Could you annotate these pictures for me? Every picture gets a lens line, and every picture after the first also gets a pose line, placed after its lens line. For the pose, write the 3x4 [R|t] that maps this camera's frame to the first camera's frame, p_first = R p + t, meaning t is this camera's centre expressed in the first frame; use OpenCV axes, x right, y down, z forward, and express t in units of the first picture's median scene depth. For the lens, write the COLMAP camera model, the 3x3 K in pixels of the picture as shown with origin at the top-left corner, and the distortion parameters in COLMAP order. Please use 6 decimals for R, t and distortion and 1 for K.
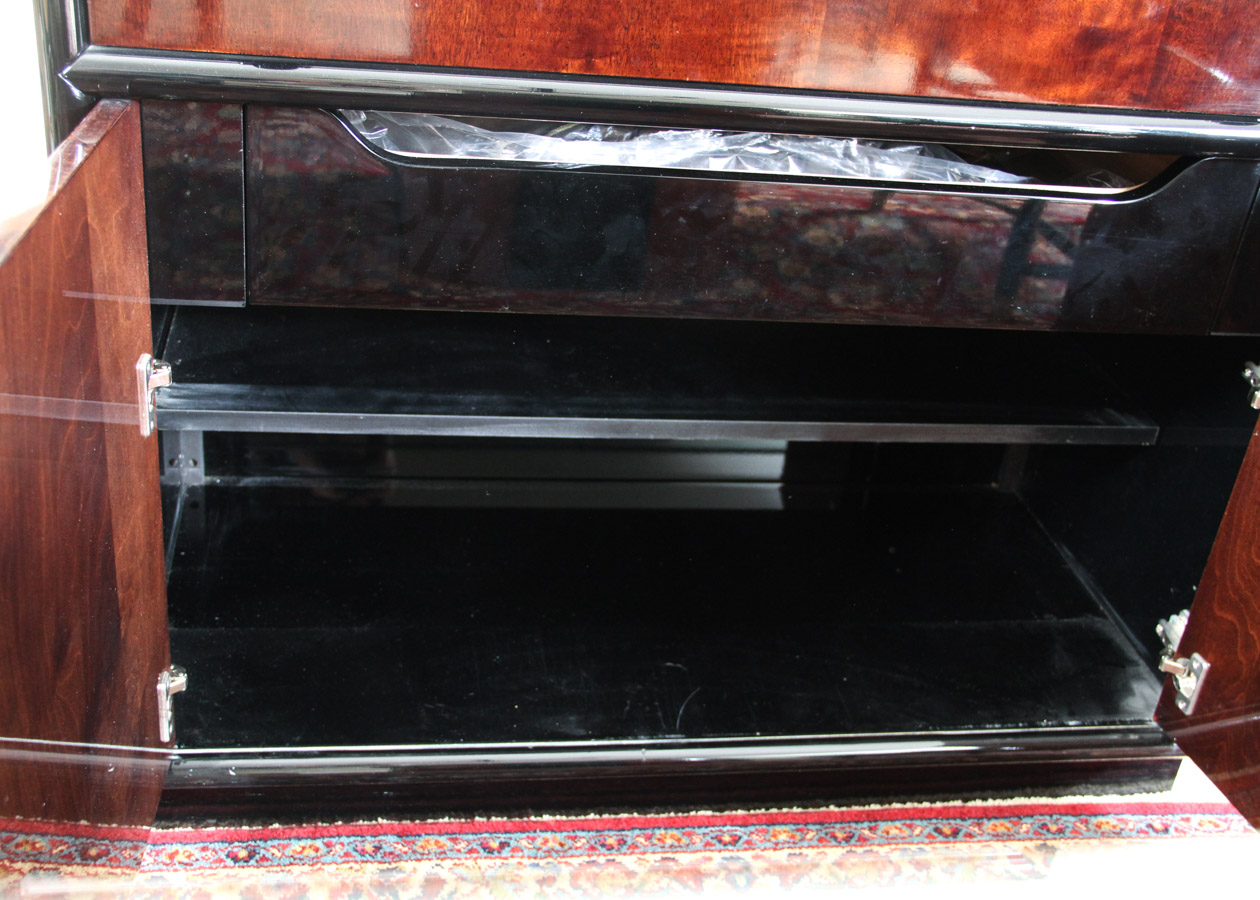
lens RADIAL K [[1493.1, 0, 630.0], [0, 1493.1, 450.0], [0, 0, 1]] dist [-0.079071, 0.322055]
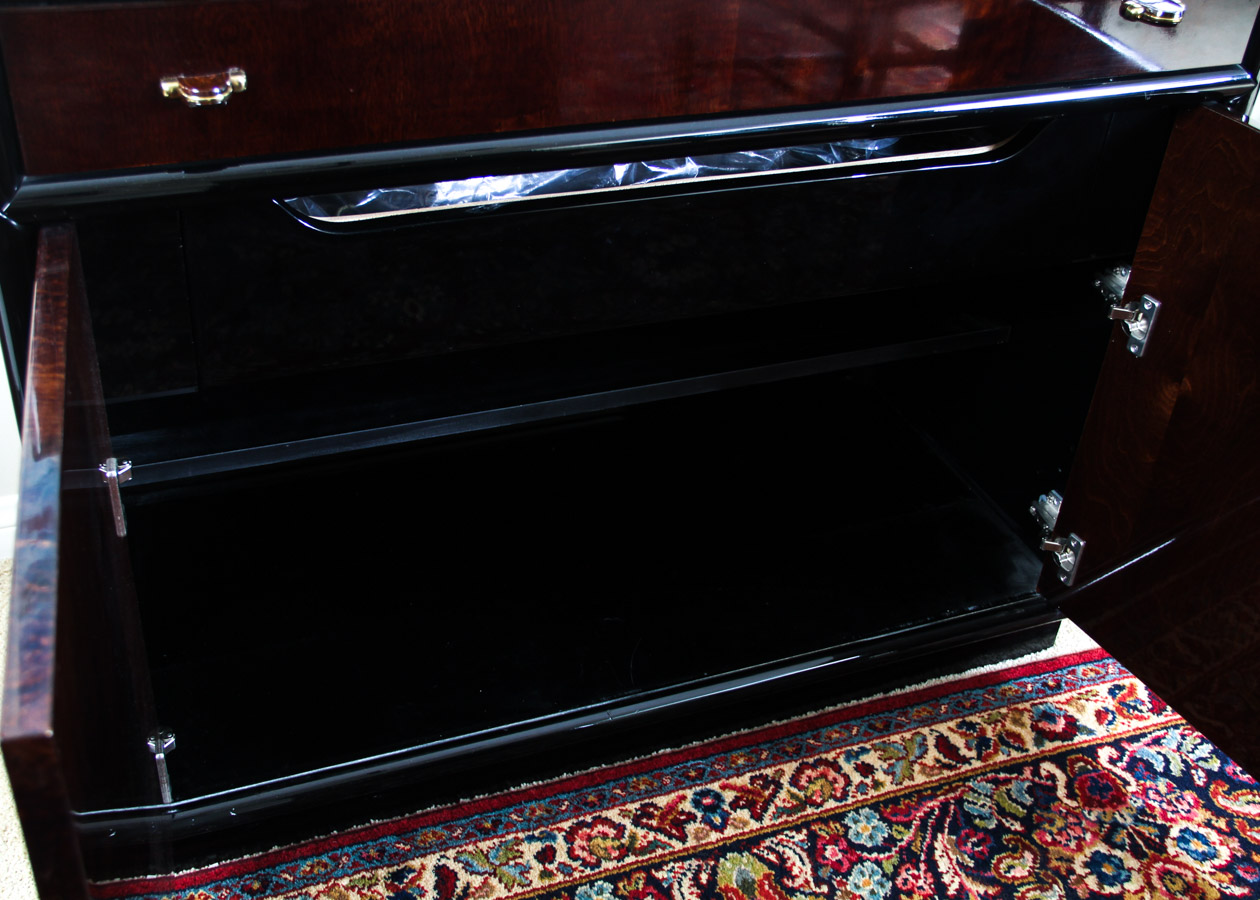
lens RADIAL K [[1493.1, 0, 630.0], [0, 1493.1, 450.0], [0, 0, 1]] dist [-0.079071, 0.322055]
pose [[0.974038, -0.157617, 0.162503, -0.117969], [0.134688, 0.980423, 0.143628, -0.132010], [-0.181959, -0.118012, 0.976199, -0.026803]]
